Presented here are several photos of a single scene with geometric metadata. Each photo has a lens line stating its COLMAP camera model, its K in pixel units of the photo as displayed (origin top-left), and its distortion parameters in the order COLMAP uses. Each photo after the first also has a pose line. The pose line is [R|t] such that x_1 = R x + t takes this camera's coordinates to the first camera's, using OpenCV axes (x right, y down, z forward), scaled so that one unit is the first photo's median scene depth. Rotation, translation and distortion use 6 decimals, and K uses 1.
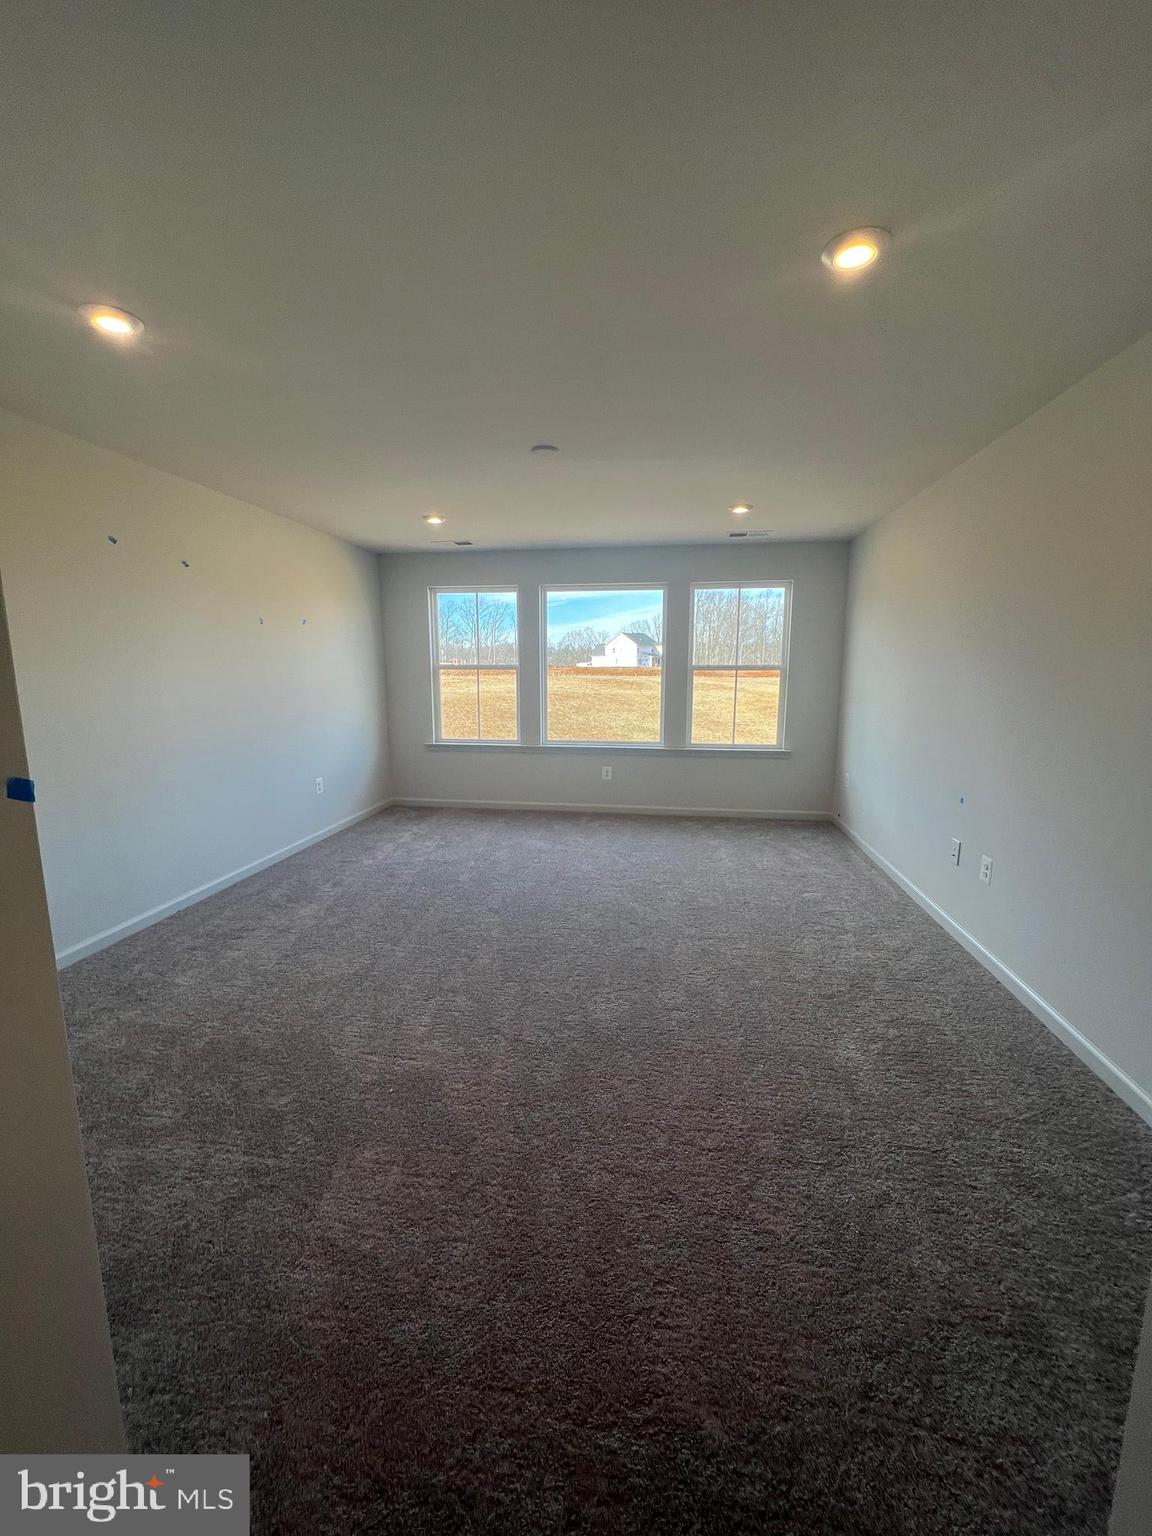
lens RADIAL K [[617.5, 0, 575.2], [0, 617.5, 767.4], [0, 0, 1]] dist [-0.003715, 0.001425]
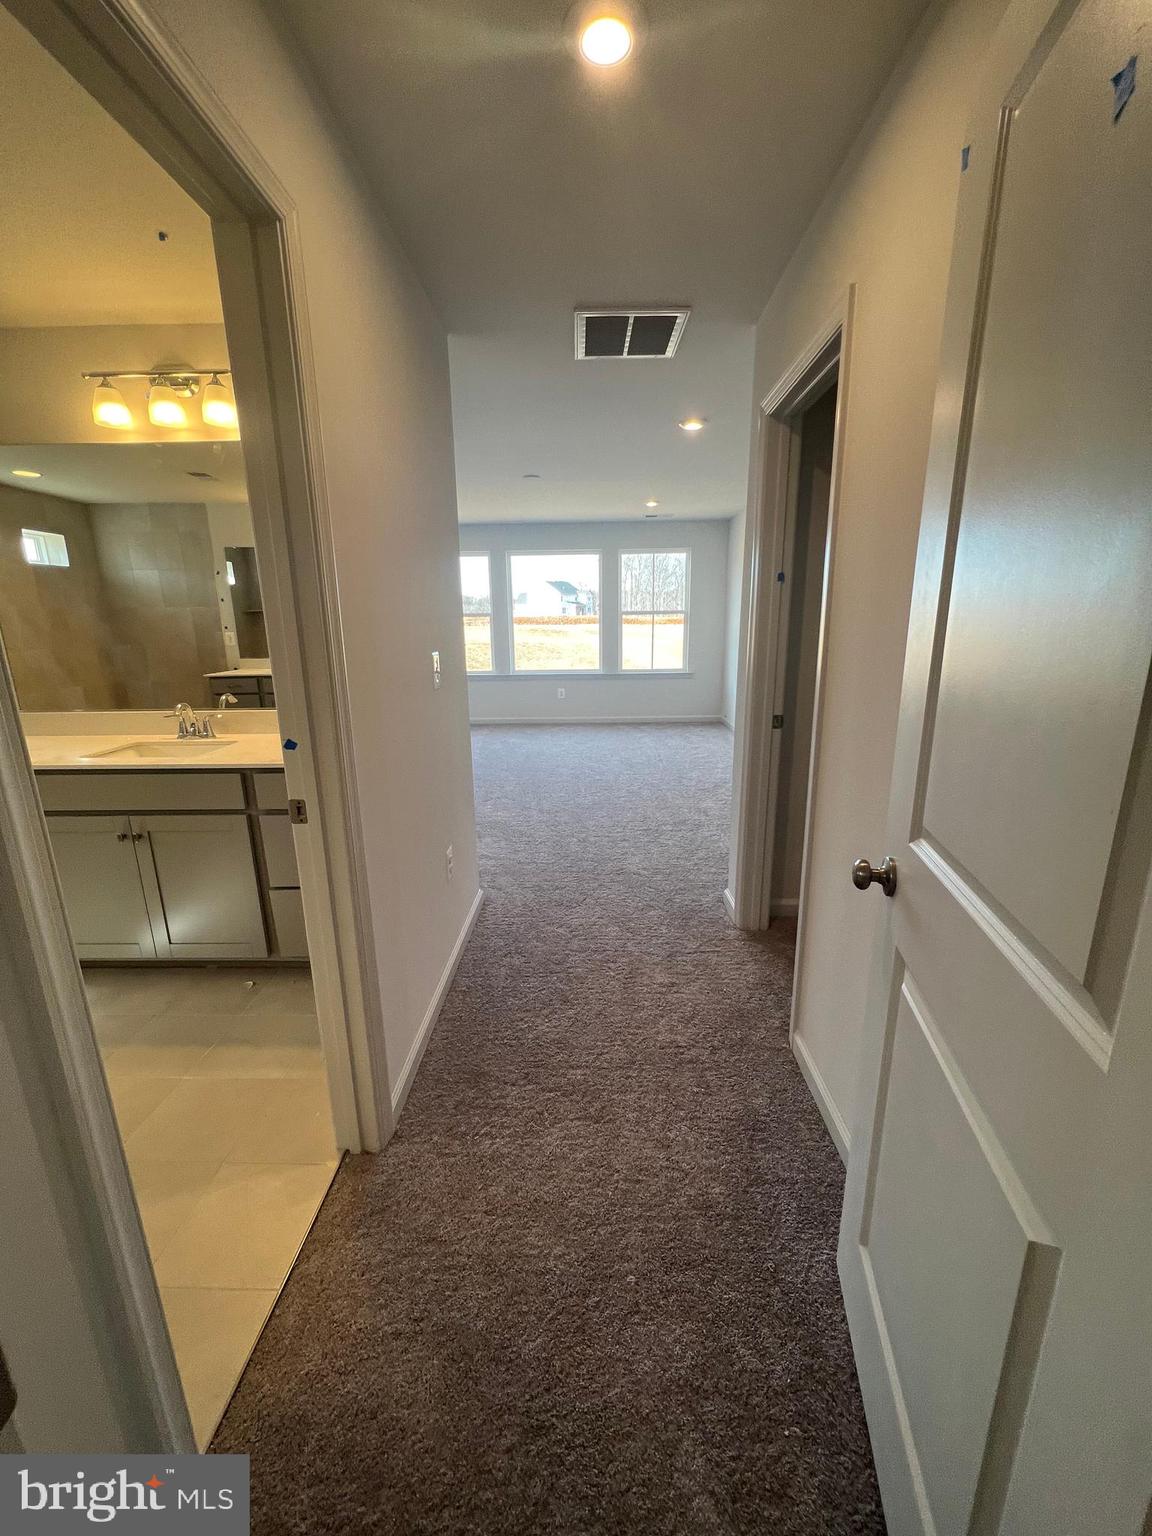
lens RADIAL K [[617.5, 0, 578.2], [0, 617.5, 771.8], [0, 0, 1]] dist [-0.003715, 0.001425]
pose [[0.991865, -0.044974, 0.119085, -0.086370], [0.034678, 0.995590, 0.087162, 0.067439], [-0.122479, -0.082323, 0.989051, -0.379571]]
